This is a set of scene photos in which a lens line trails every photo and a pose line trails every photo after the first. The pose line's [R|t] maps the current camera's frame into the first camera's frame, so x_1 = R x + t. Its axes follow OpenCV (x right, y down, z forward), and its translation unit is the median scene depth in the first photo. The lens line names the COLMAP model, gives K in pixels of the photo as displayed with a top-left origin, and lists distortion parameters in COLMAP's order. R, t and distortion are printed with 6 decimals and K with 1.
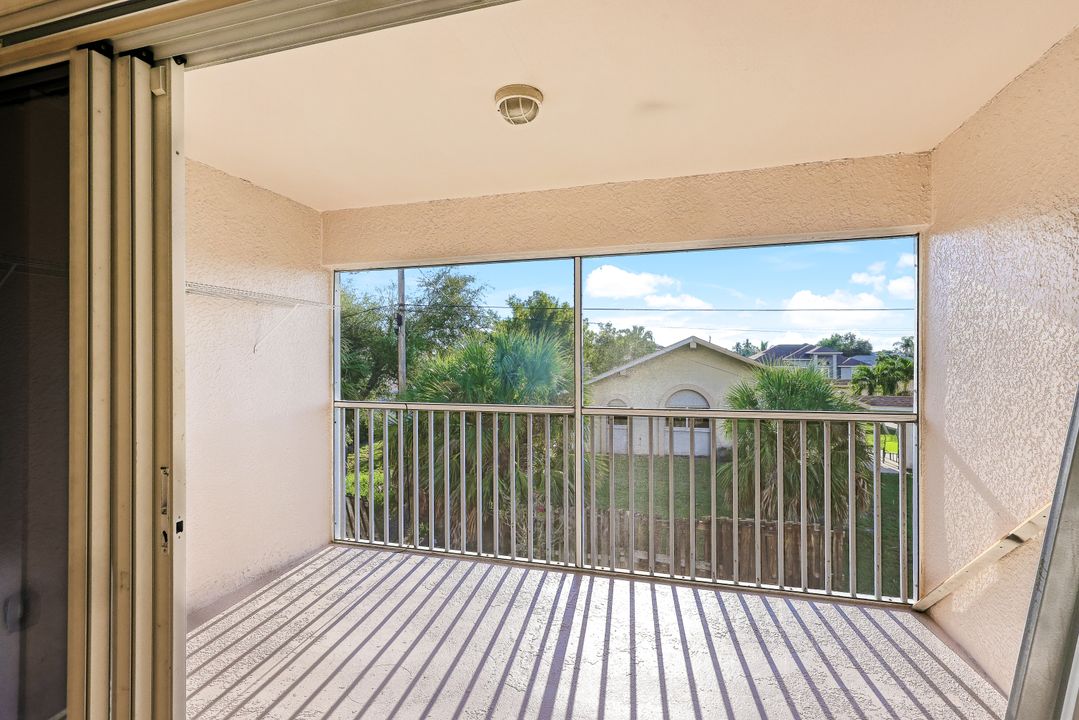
lens RADIAL K [[512.2, 0, 534.9], [0, 512.2, 358.5], [0, 0, 1]] dist [0.000356, 0.000002]
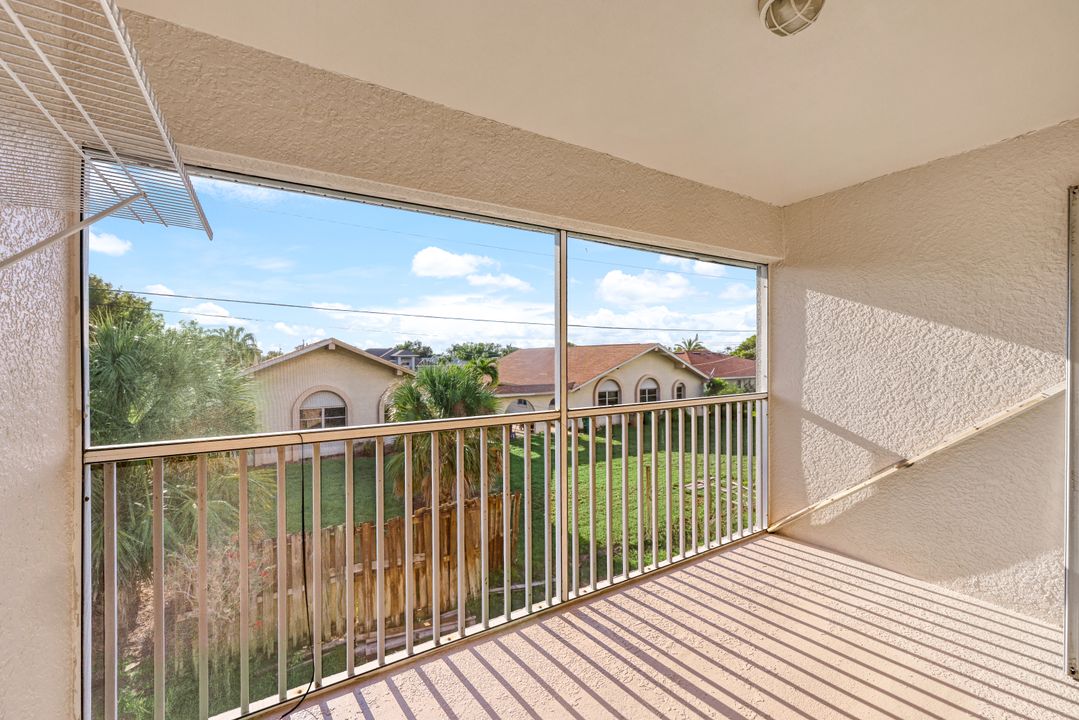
lens RADIAL K [[449.8, 0, 557.3], [0, 449.8, 359.5], [0, 0, 1]] dist [0.001763, 0.000123]
pose [[0.663149, -0.005739, 0.748466, -0.485920], [0.007321, 0.999973, 0.001181, 0.011419], [-0.748452, 0.004696, 0.663172, 0.535300]]
